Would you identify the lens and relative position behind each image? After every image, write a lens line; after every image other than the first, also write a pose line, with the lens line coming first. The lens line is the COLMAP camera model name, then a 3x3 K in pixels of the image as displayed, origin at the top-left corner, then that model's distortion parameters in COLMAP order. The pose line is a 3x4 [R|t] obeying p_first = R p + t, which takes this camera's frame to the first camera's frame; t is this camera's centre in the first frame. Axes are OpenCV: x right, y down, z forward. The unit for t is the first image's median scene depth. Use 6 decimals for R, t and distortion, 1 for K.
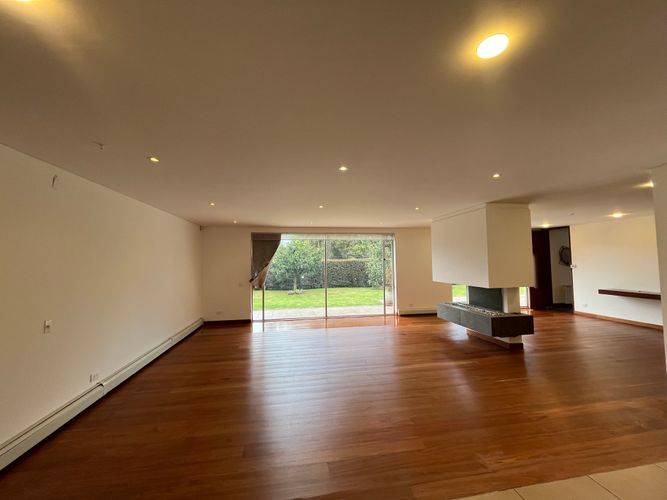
lens RADIAL K [[268.6, 0, 334.1], [0, 268.6, 247.2], [0, 0, 1]] dist [-0.000075, -0.000014]
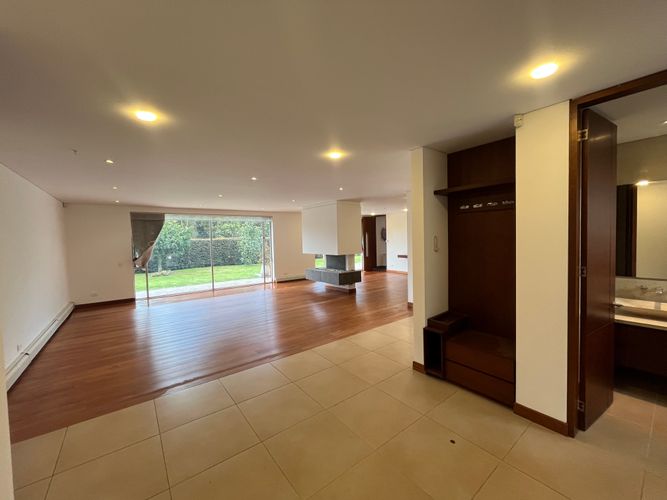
lens RADIAL K [[268.6, 0, 334.1], [0, 268.6, 247.2], [0, 0, 1]] dist [-0.000075, -0.000014]
pose [[0.881358, -0.026258, 0.471719, -0.117926], [-0.011326, 0.996993, 0.076657, -0.009347], [-0.472314, -0.072905, 0.878410, -0.236499]]
